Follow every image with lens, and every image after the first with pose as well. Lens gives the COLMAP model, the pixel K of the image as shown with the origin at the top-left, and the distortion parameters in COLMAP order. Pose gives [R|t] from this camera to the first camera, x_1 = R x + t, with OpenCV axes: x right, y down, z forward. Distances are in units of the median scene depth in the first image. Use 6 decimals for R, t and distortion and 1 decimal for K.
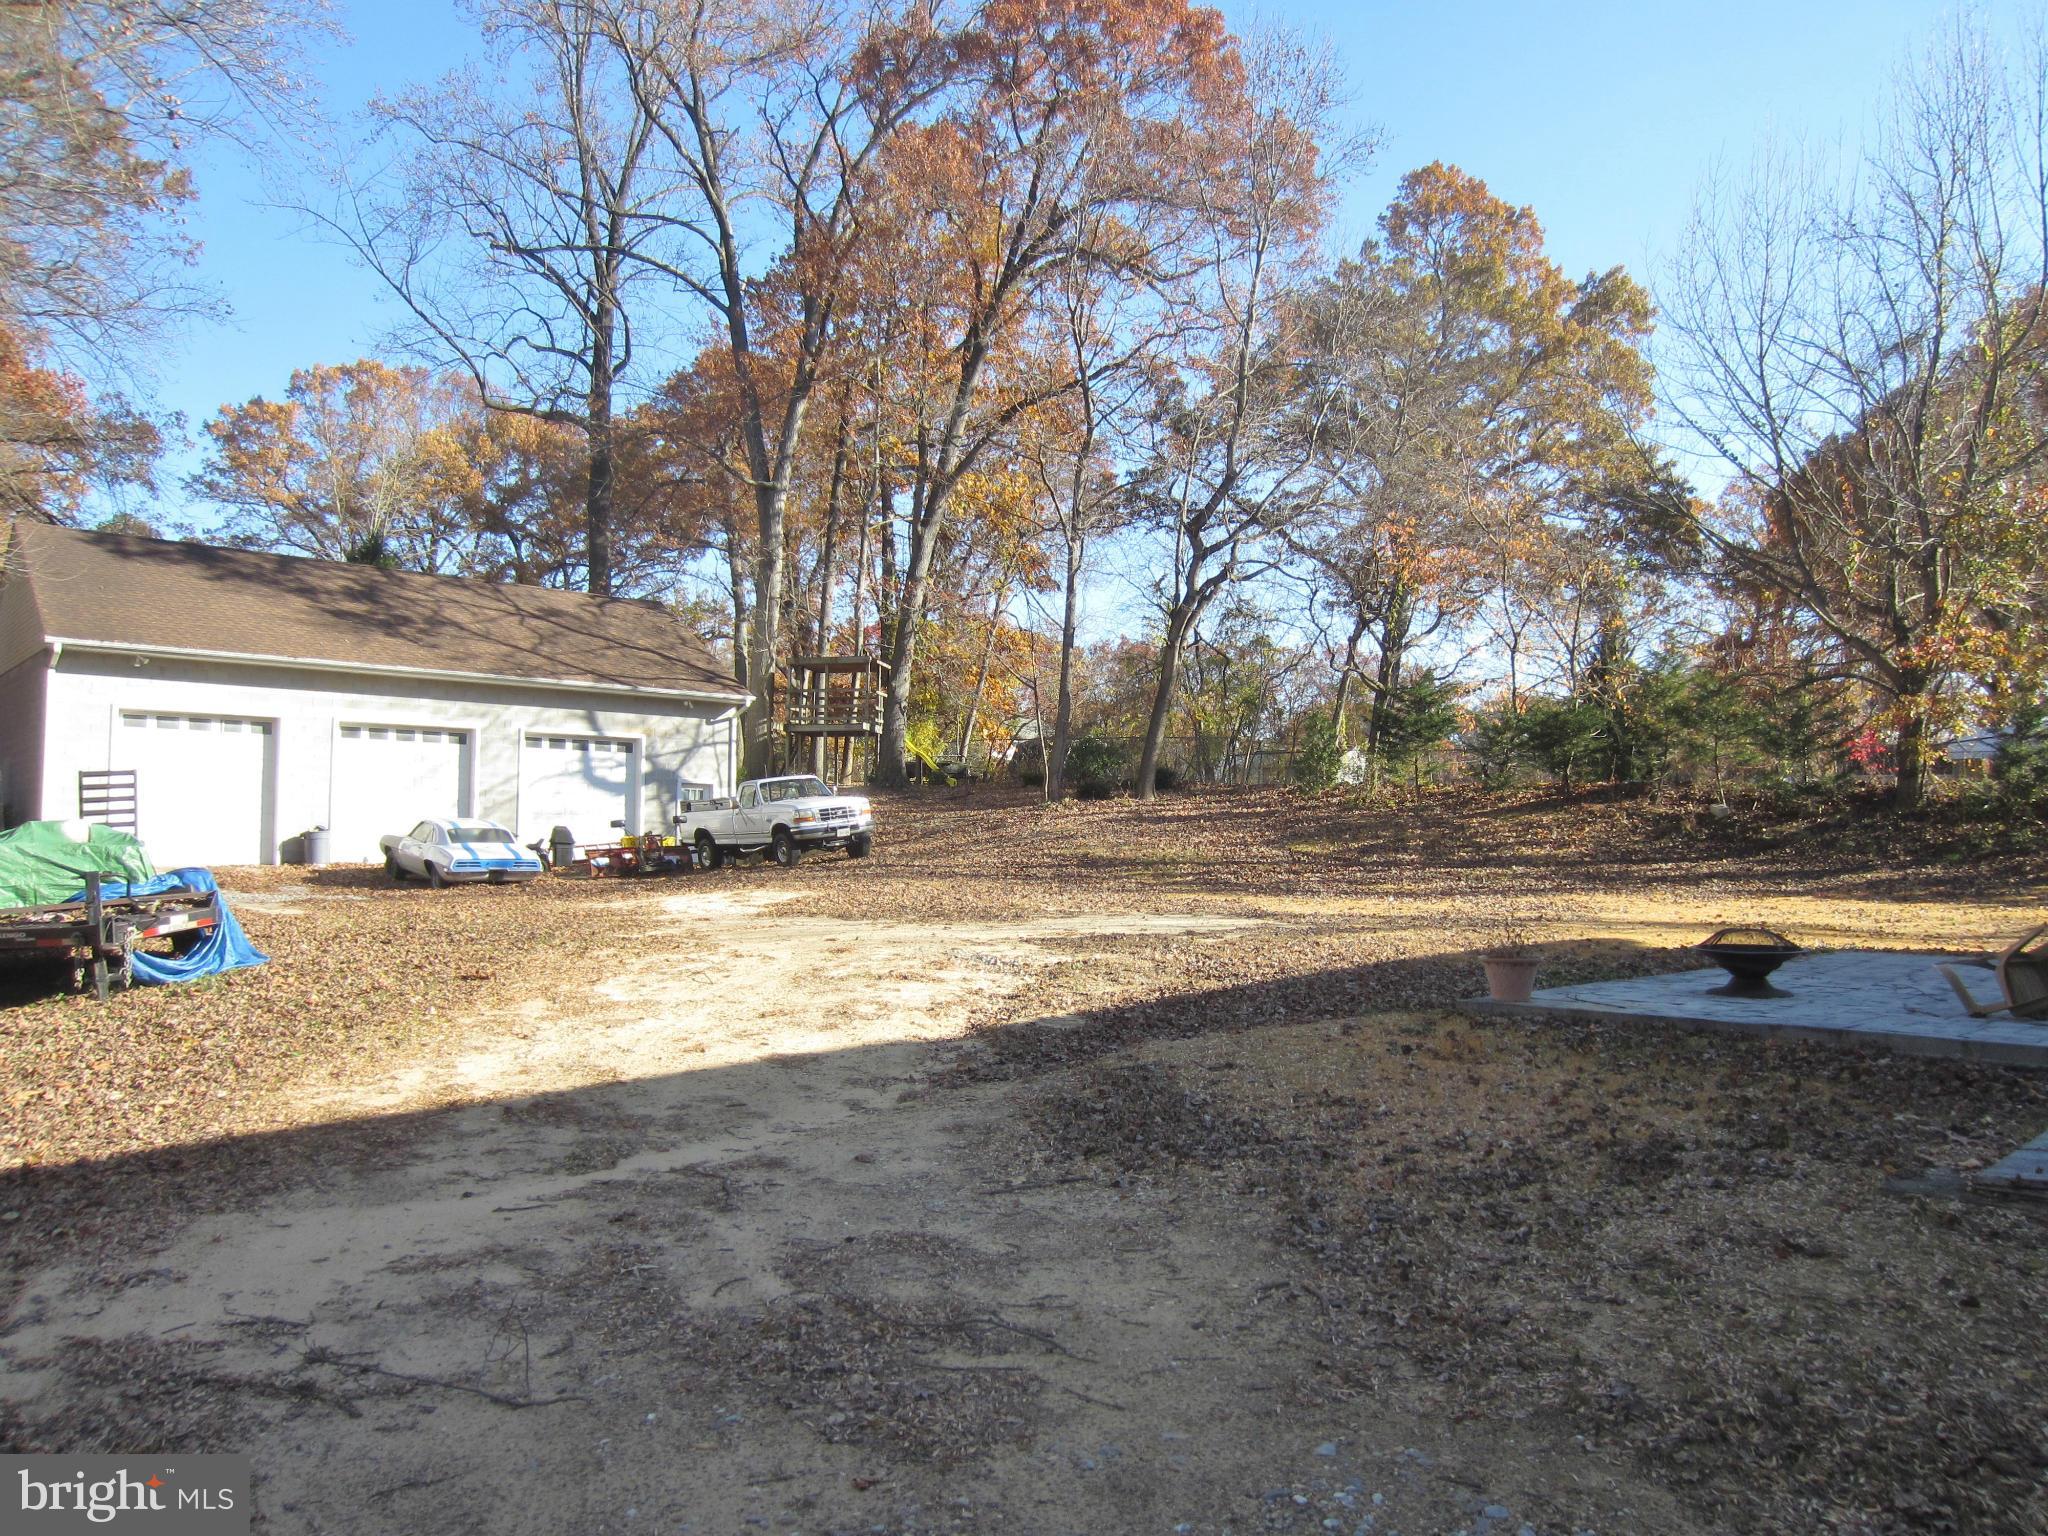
lens RADIAL K [[1453.9, 0, 1028.0], [0, 1453.9, 779.7], [0, 0, 1]] dist [-0.036349, 0.006894]
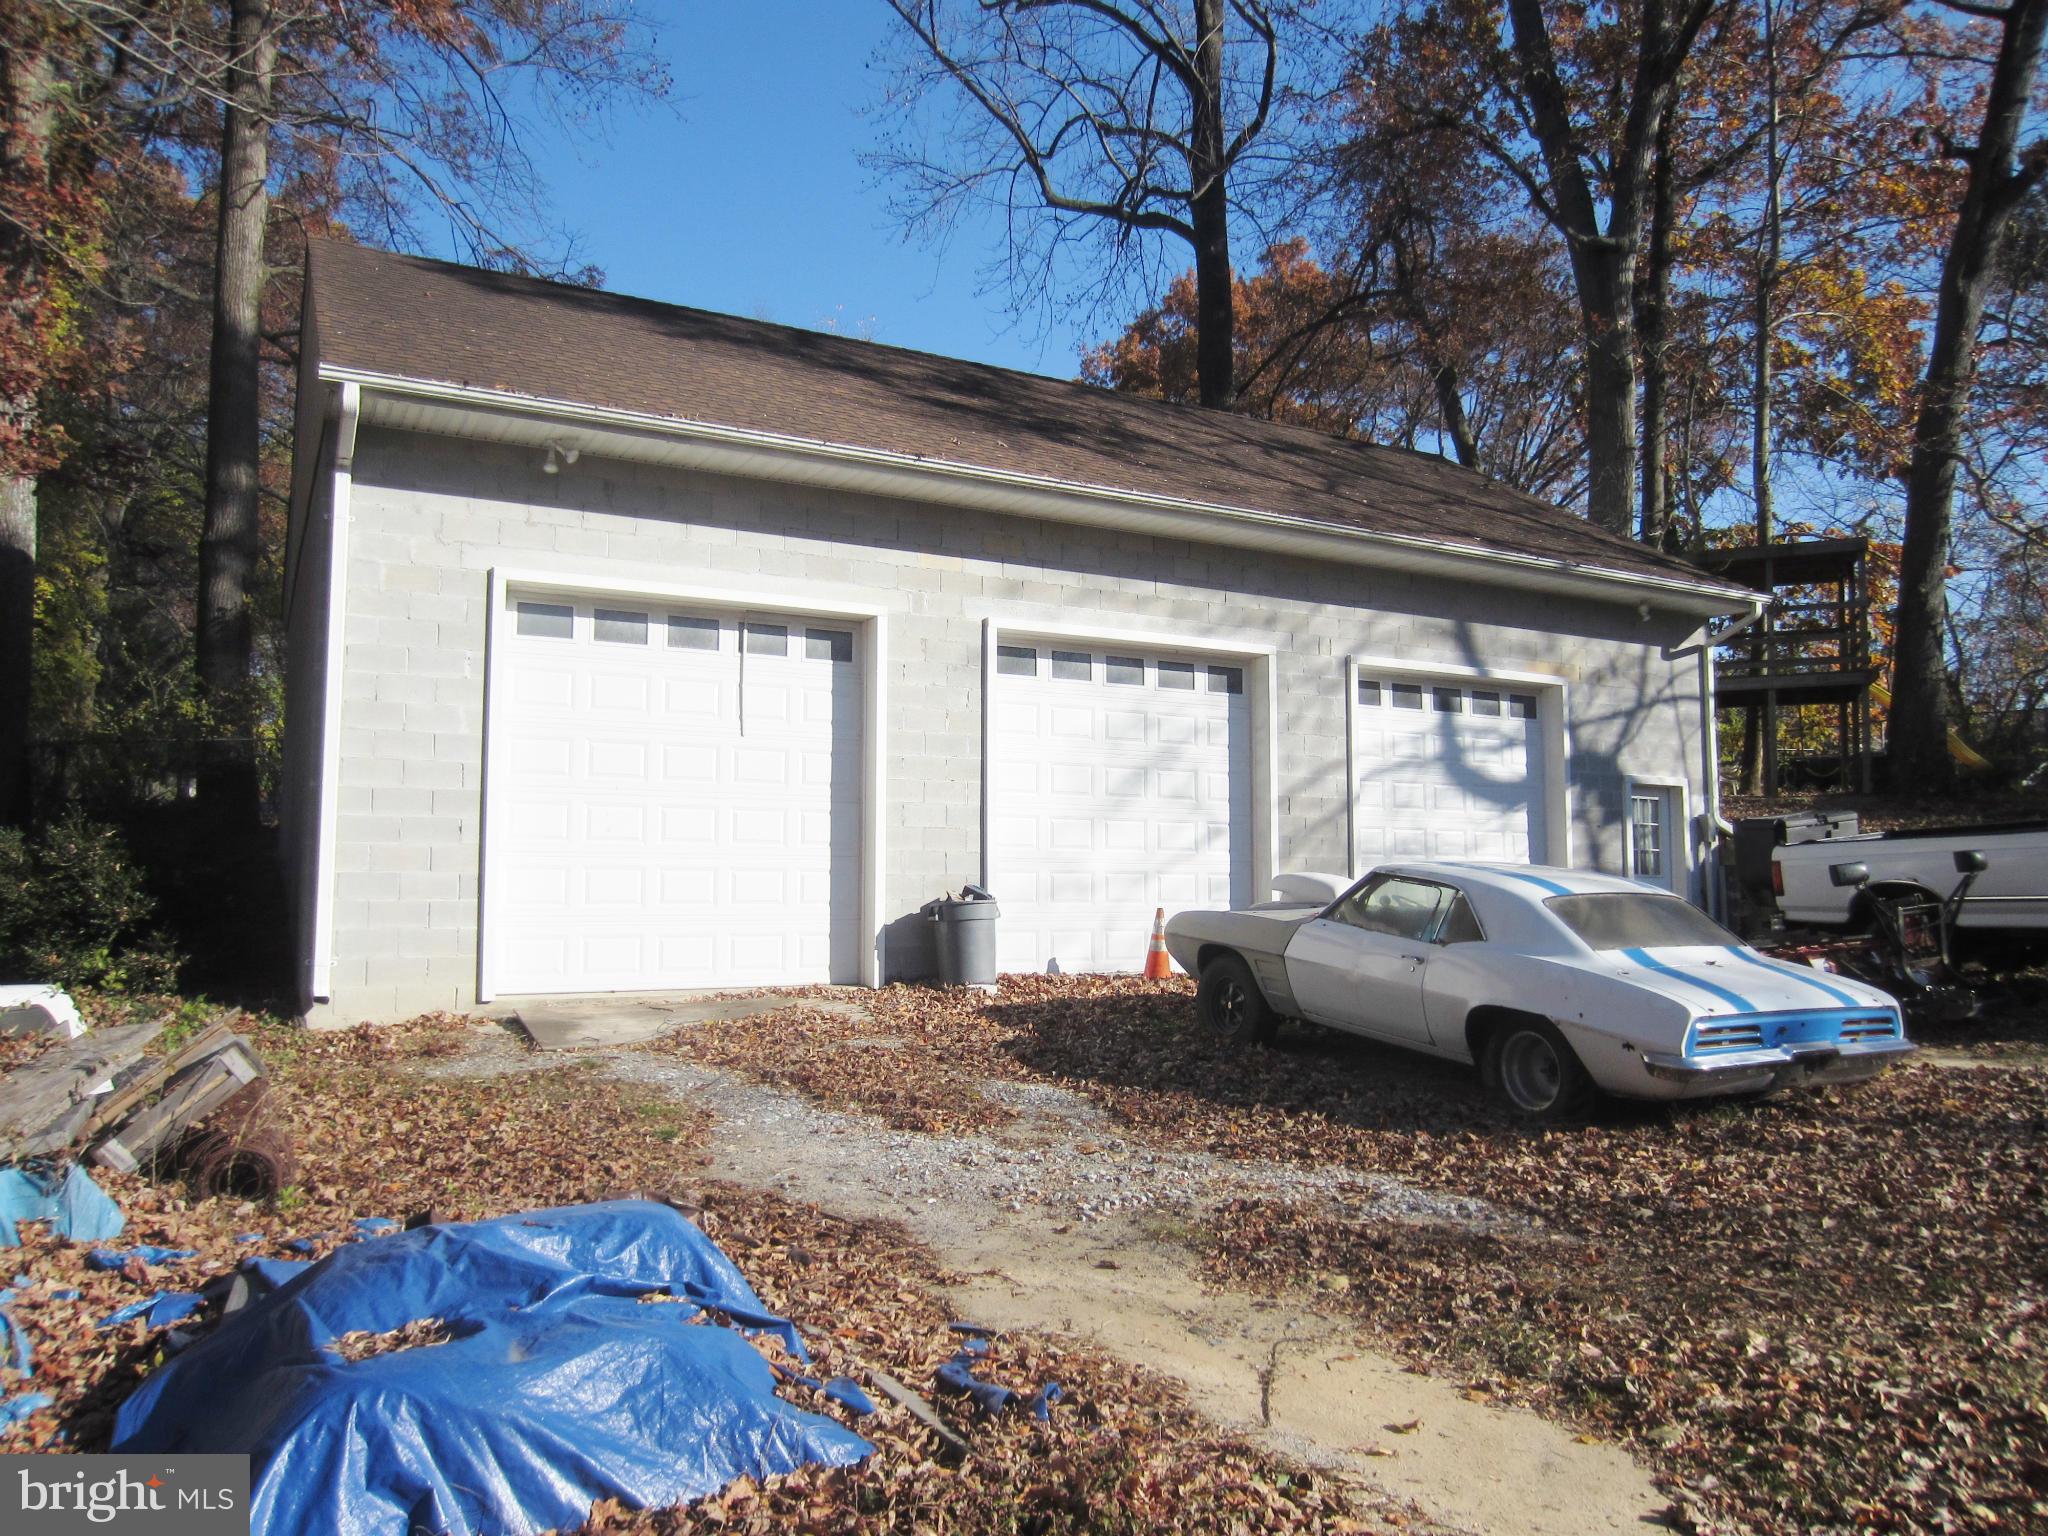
lens RADIAL K [[1453.9, 0, 1025.1], [0, 1453.9, 777.3], [0, 0, 1]] dist [-0.036349, 0.006894]
pose [[0.974333, -0.023390, -0.223892, -0.356033], [0.015425, 0.999187, -0.037258, 0.015779], [0.224581, 0.032848, 0.973902, 0.564695]]
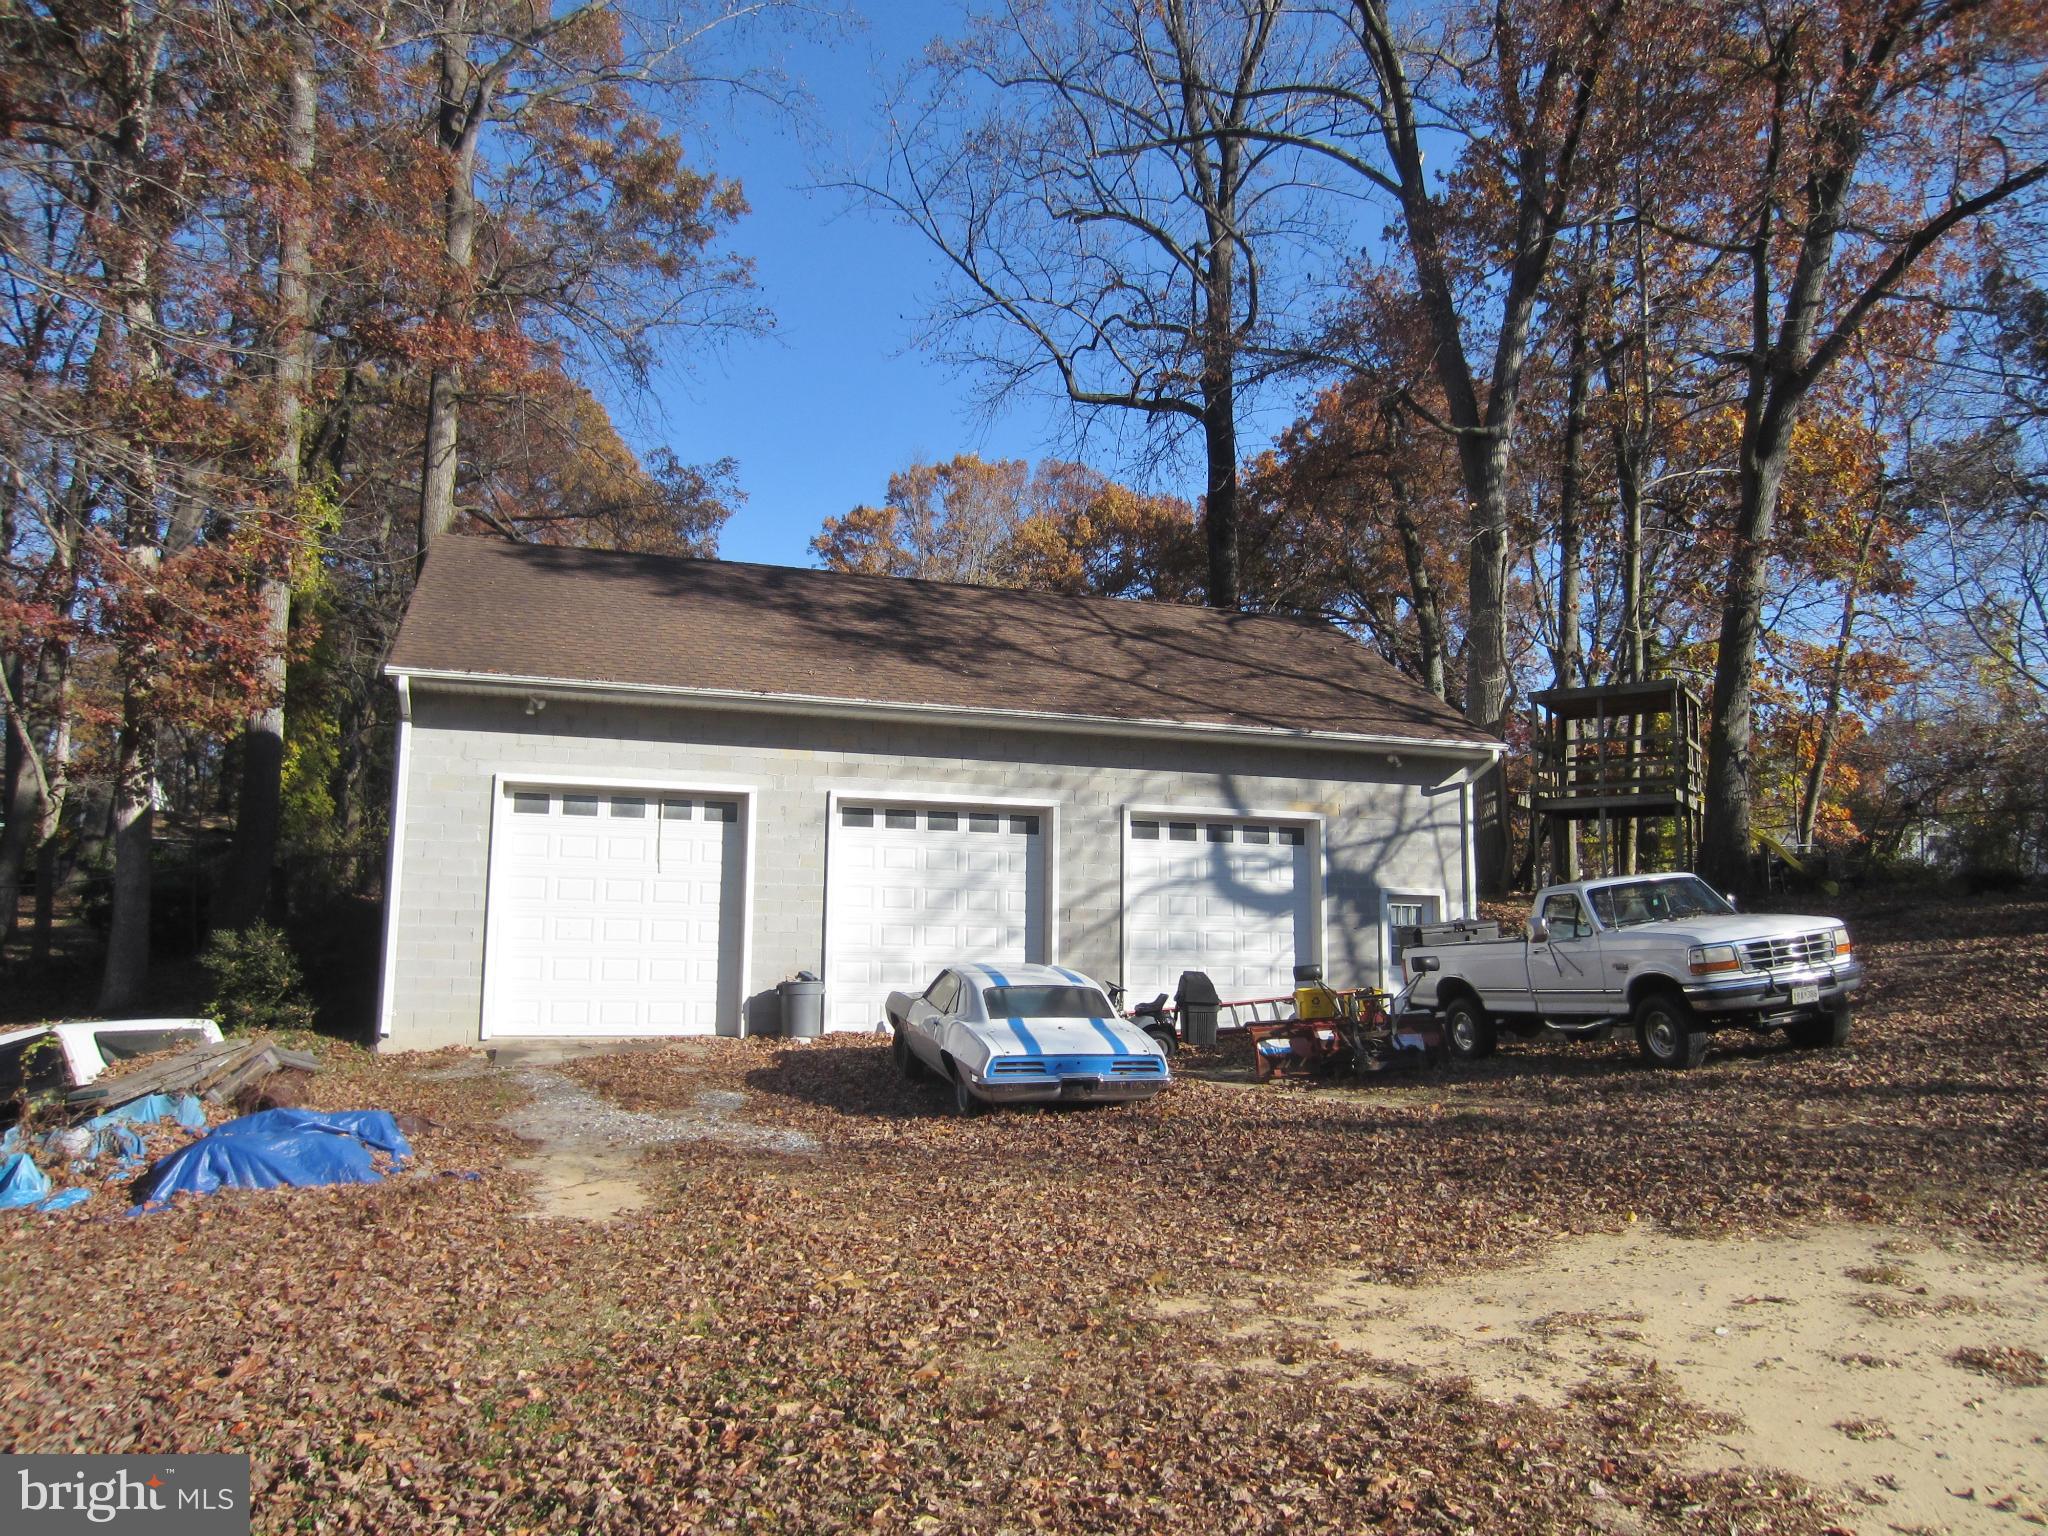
lens RADIAL K [[1453.9, 0, 1021.9], [0, 1453.9, 774.7], [0, 0, 1]] dist [-0.036349, 0.006894]
pose [[0.916946, -0.046366, -0.396309, -0.153062], [0.012118, 0.996004, -0.088488, 0.004506], [0.398828, 0.076336, 0.913843, 0.441518]]
